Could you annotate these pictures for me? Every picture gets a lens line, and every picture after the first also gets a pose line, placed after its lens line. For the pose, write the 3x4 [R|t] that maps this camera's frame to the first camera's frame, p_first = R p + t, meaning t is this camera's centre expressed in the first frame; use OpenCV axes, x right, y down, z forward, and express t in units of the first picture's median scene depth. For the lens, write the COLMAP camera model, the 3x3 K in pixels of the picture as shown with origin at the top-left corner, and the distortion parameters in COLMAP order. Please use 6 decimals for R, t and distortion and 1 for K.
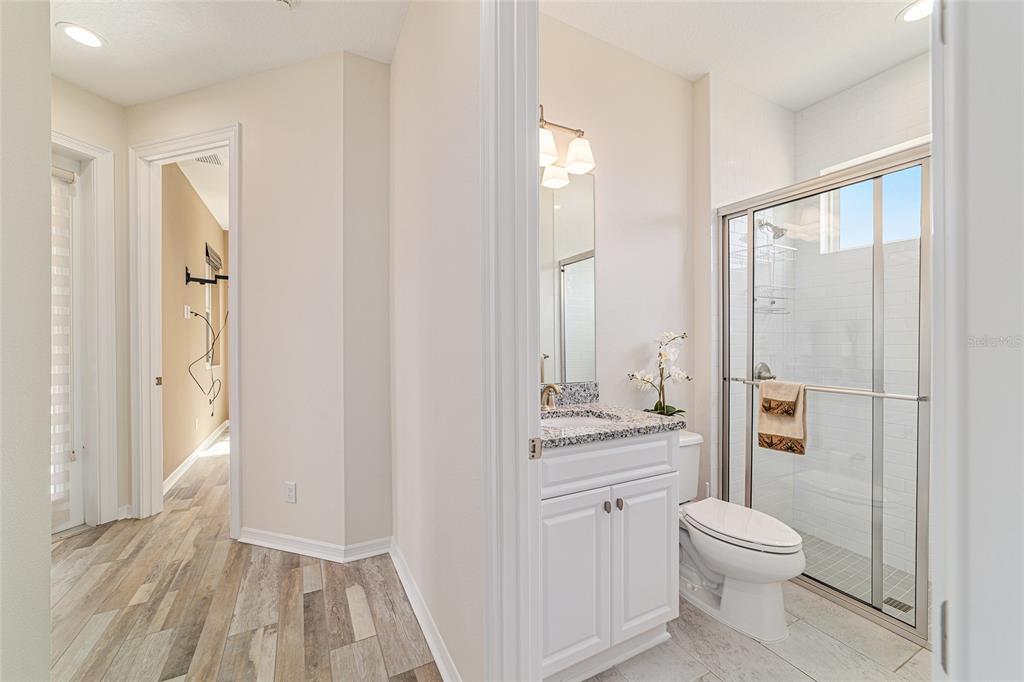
lens RADIAL K [[393.5, 0, 510.9], [0, 393.5, 338.5], [0, 0, 1]] dist [-0.020460, 0.008619]
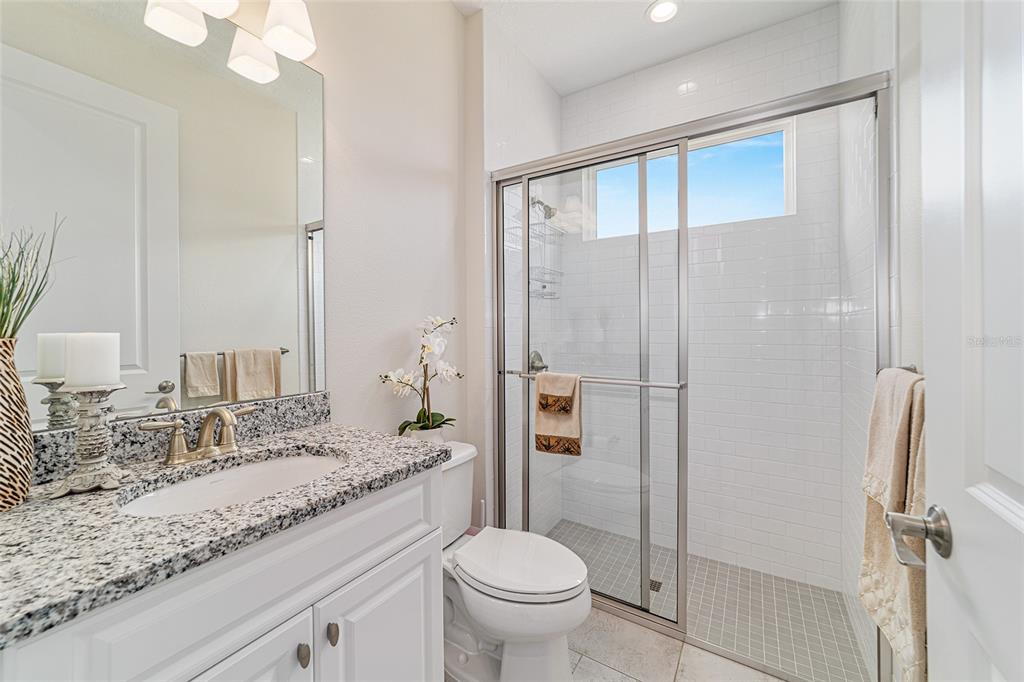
lens RADIAL K [[393.5, 0, 510.9], [0, 393.5, 338.5], [0, 0, 1]] dist [-0.020460, 0.008619]
pose [[0.859391, -0.017995, 0.511002, 0.151290], [0.004102, 0.999591, 0.028303, 0.006177], [-0.511302, -0.022227, 0.859114, 0.292753]]
